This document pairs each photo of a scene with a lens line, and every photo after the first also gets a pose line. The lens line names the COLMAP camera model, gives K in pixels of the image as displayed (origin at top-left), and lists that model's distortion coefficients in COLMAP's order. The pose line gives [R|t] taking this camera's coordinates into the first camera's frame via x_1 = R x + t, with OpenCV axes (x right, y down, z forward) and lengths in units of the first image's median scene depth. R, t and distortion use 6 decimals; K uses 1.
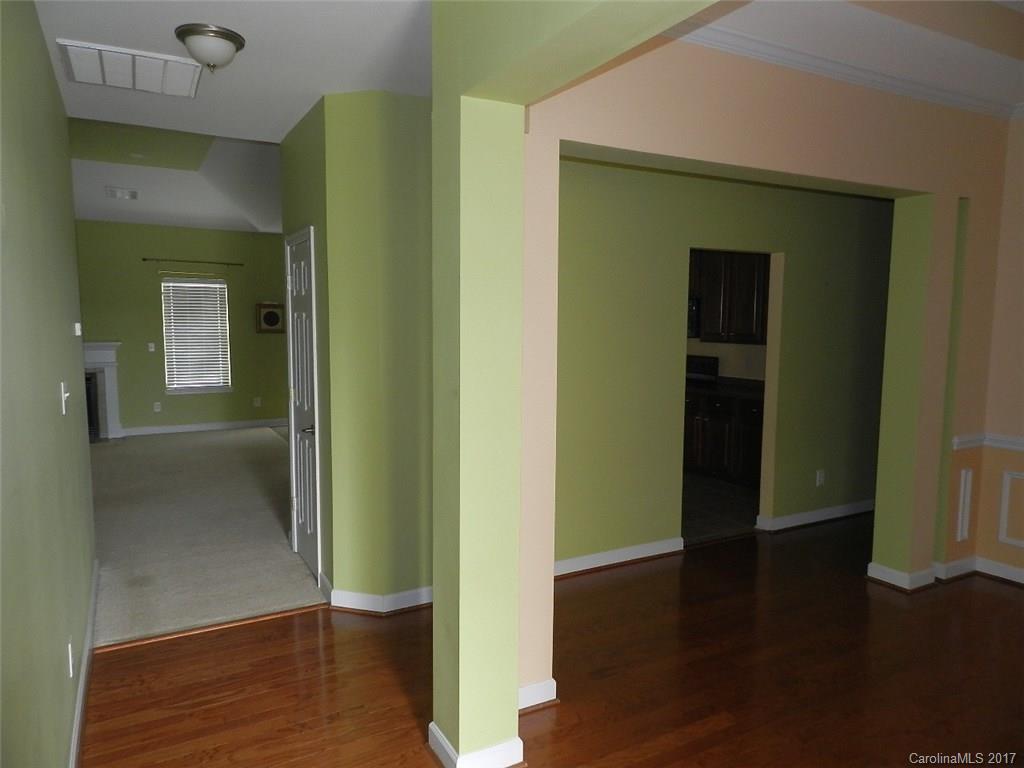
lens RADIAL K [[691.9, 0, 512.0], [0, 691.9, 384.0], [0, 0, 1]] dist [0.026003, -0.000605]
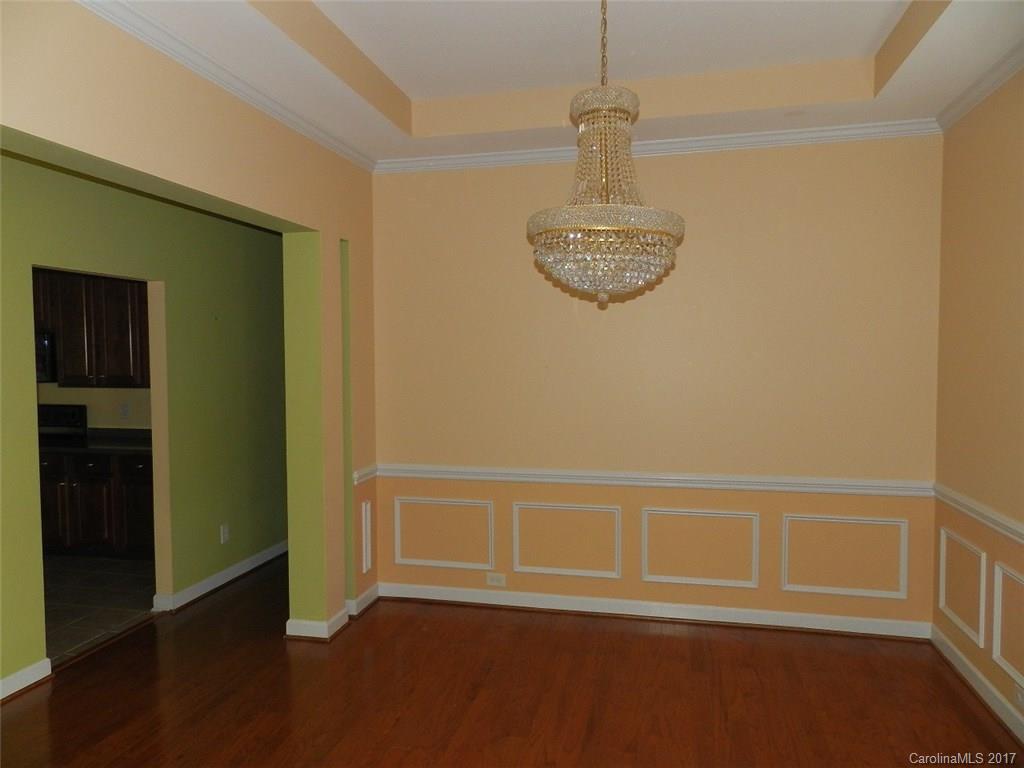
lens RADIAL K [[691.9, 0, 512.0], [0, 691.9, 384.0], [0, 0, 1]] dist [0.026003, -0.000605]
pose [[0.664705, -0.048405, 0.745536, 0.031937], [0.080343, 0.996743, -0.006918, -0.022809], [-0.742773, 0.064497, 0.666429, 0.123217]]
